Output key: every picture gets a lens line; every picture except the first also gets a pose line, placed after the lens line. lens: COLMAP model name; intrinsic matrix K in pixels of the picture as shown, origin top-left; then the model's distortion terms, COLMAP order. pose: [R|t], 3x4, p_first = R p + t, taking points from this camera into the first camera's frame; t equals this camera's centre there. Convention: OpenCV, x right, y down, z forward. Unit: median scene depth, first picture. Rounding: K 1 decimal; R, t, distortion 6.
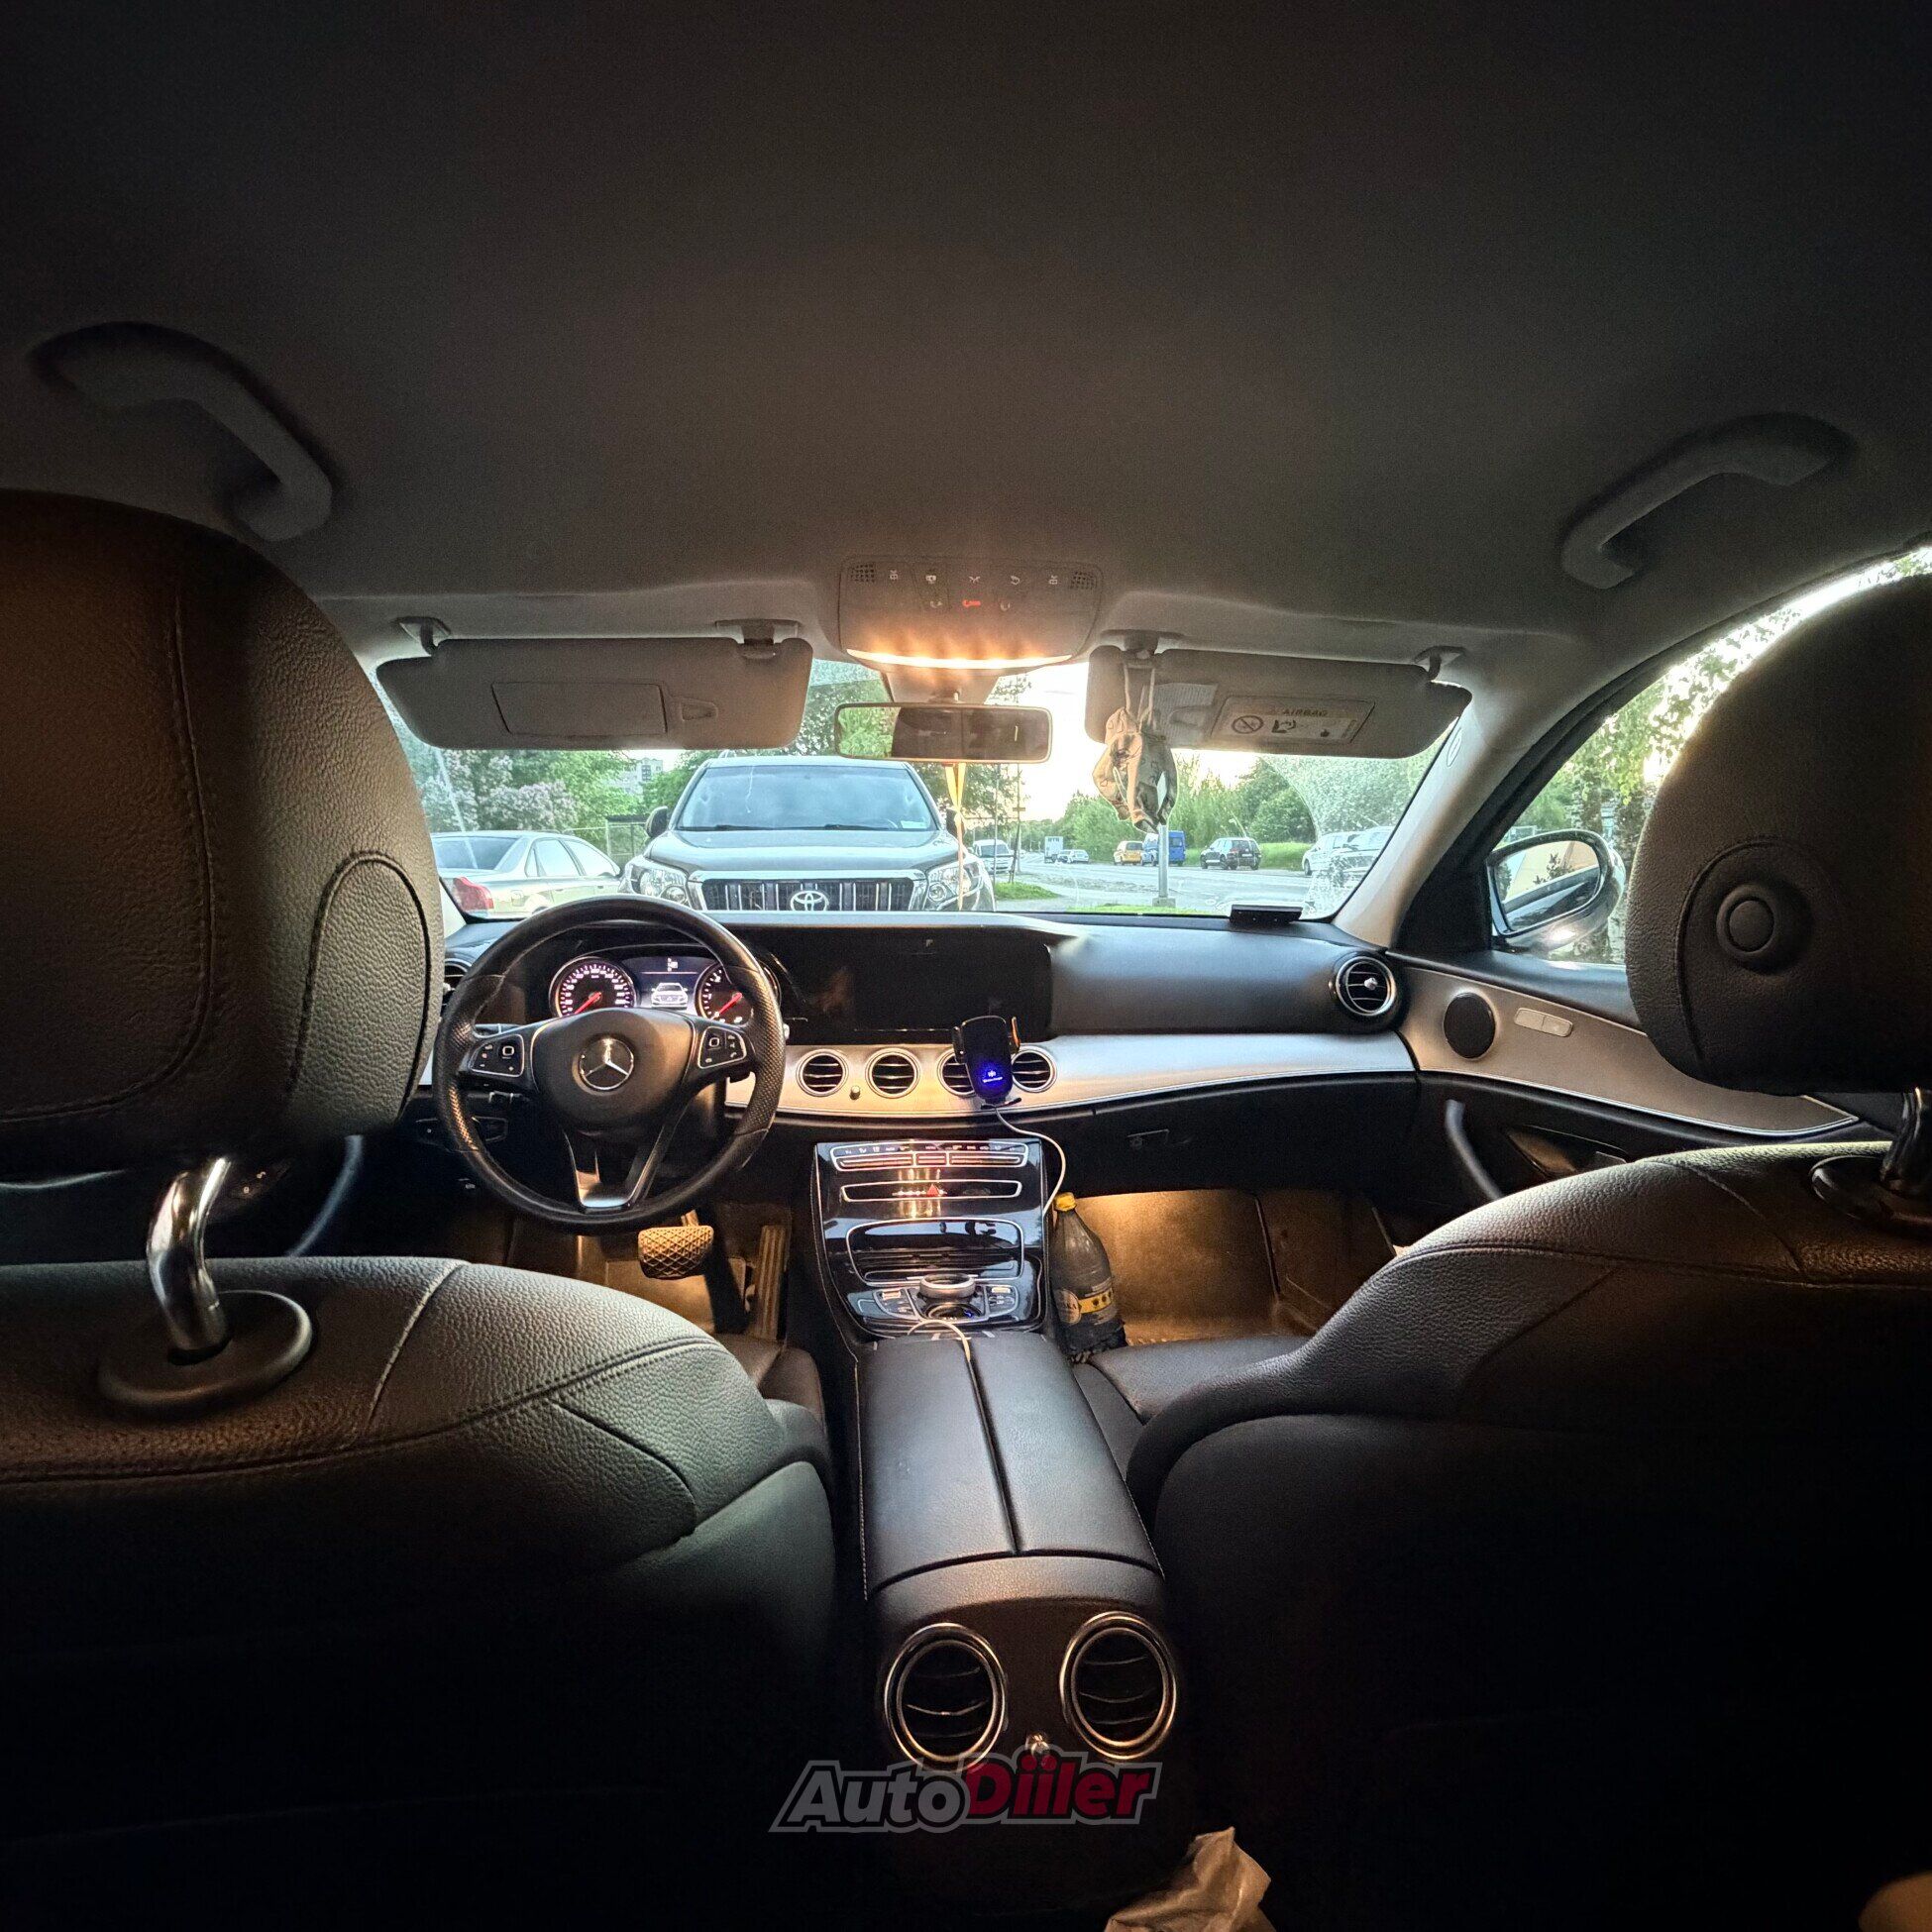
lens RADIAL K [[1030.3, 0, 966.9], [0, 1030.3, 967.6], [0, 0, 1]] dist [0.005256, -0.000698]
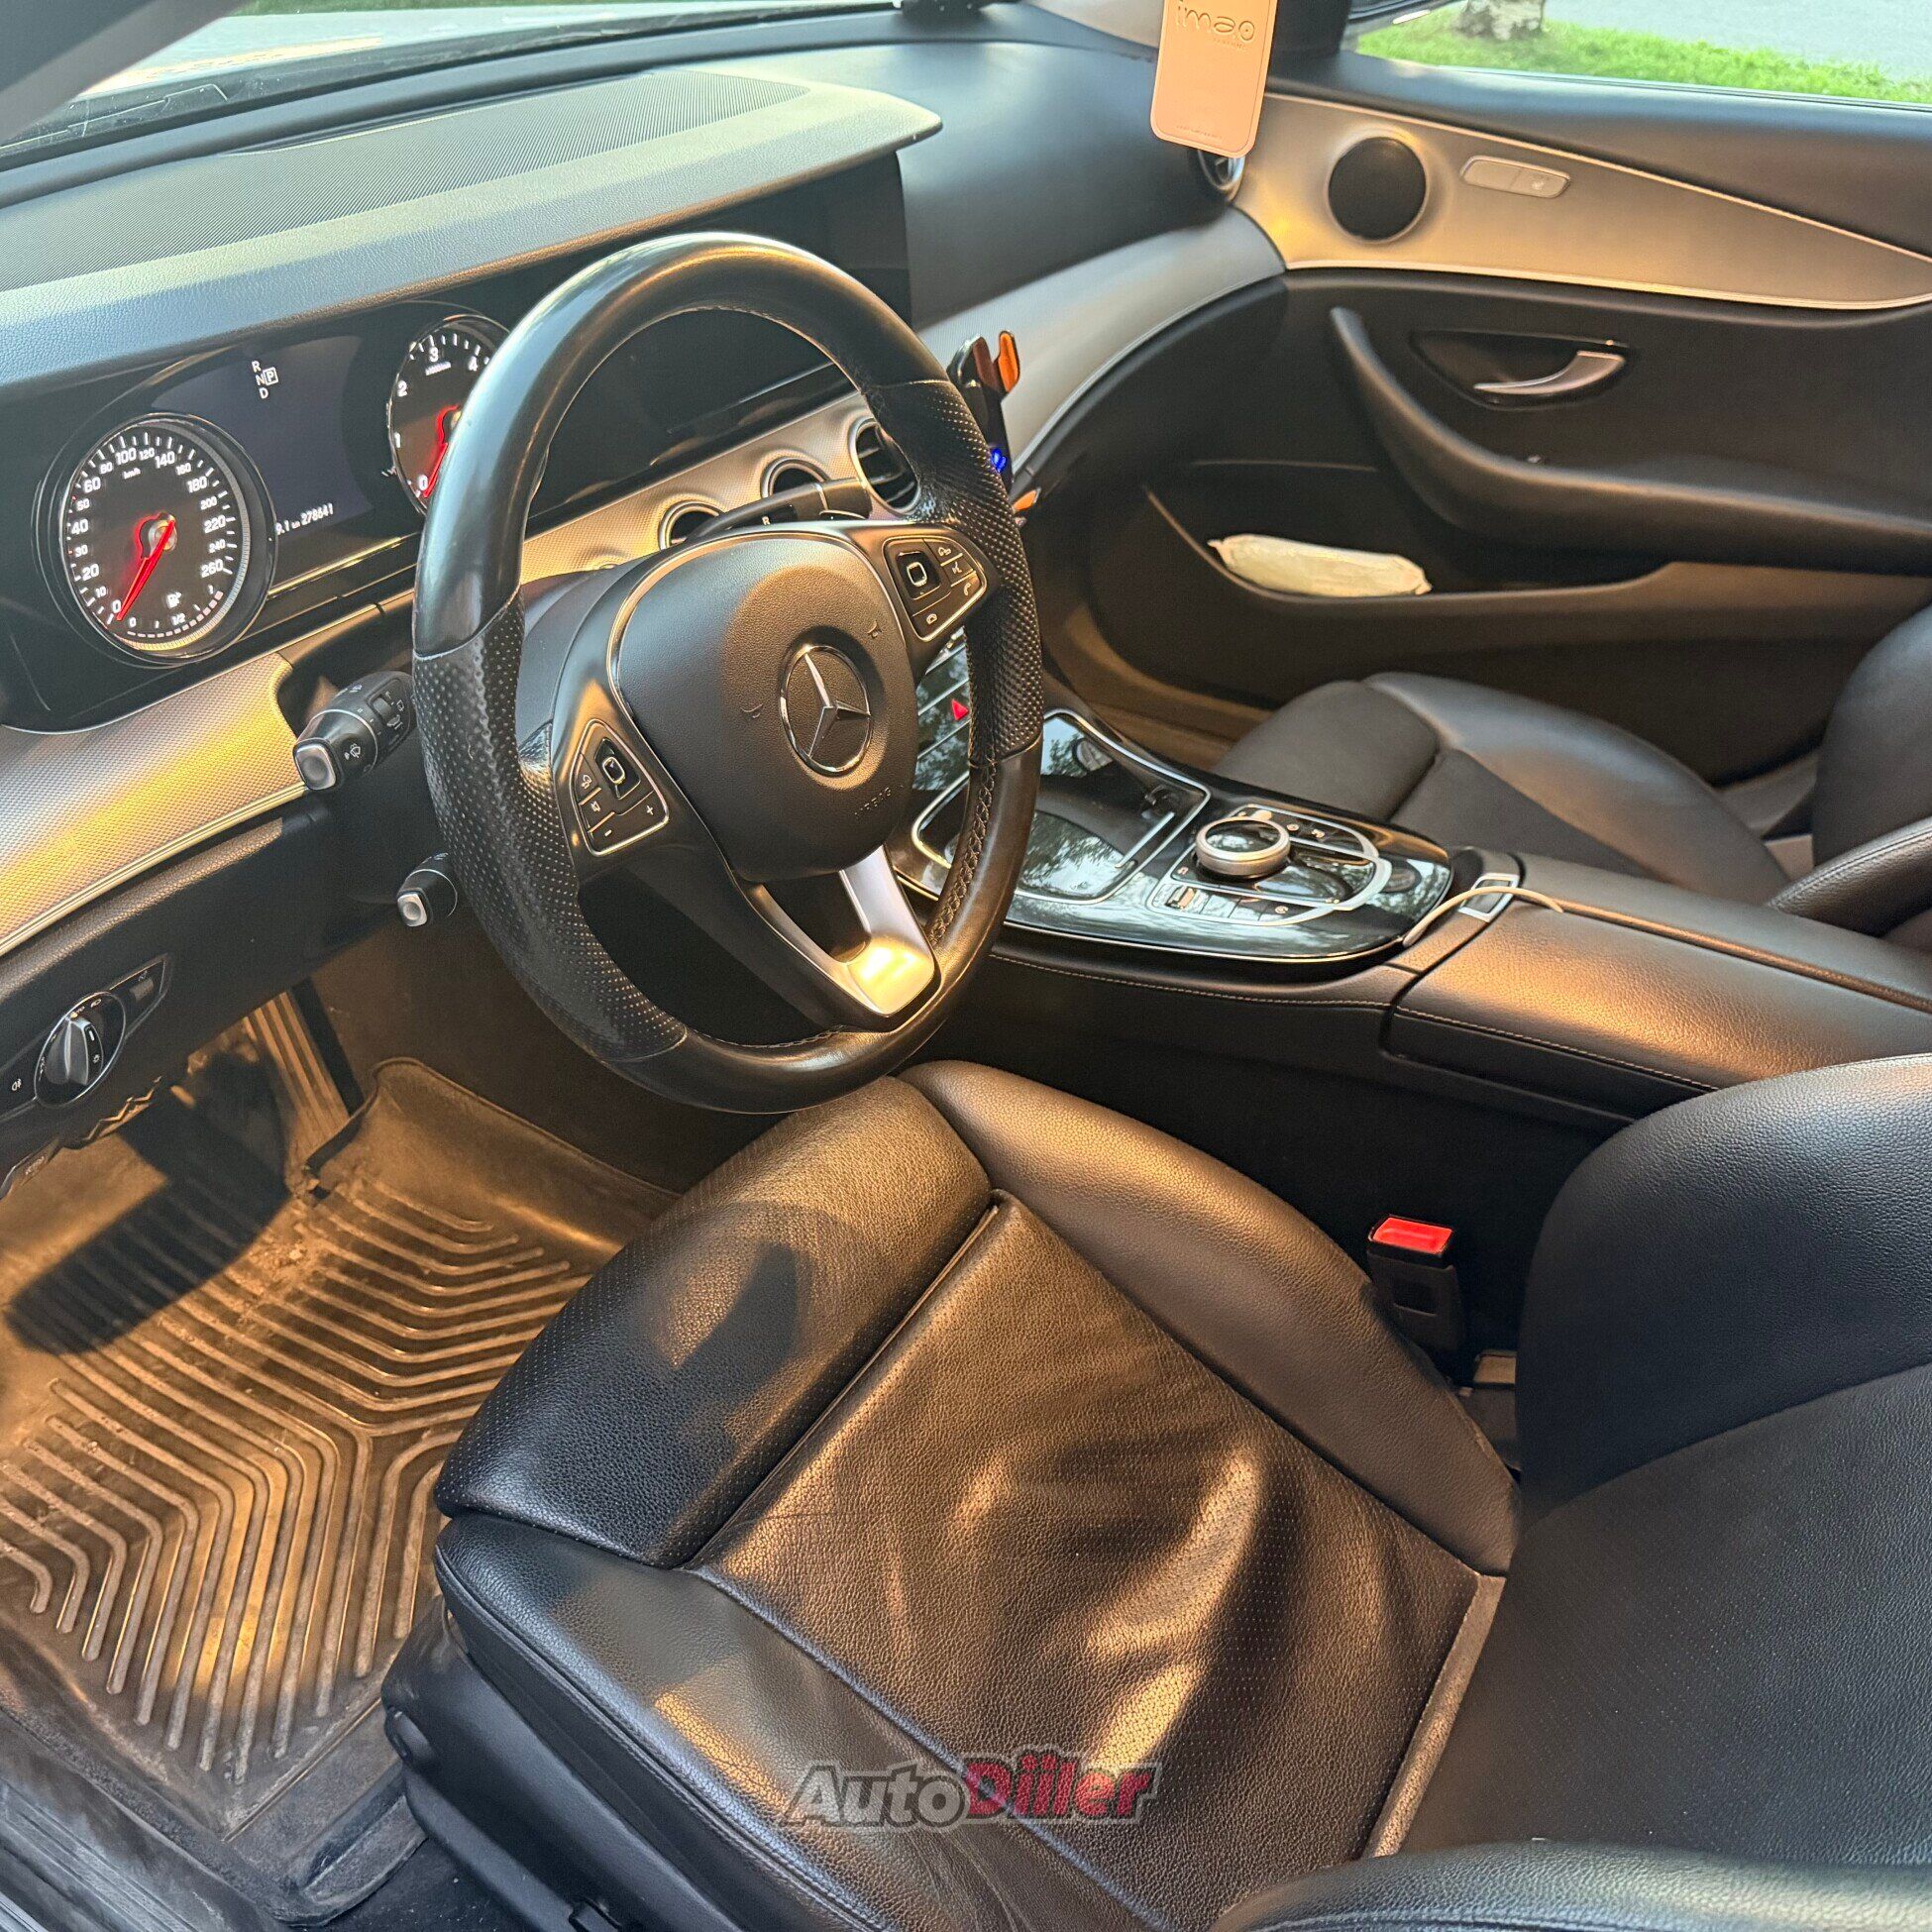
lens RADIAL K [[1845.0, 0, 966.3], [0, 1845.0, 965.6], [0, 0, 1]] dist [-0.008648, 0.000000]
pose [[0.580476, -0.456584, 0.674224, -0.673302], [0.038240, 0.842375, 0.537533, -0.163387], [-0.813379, -0.286243, 0.506438, 0.446480]]
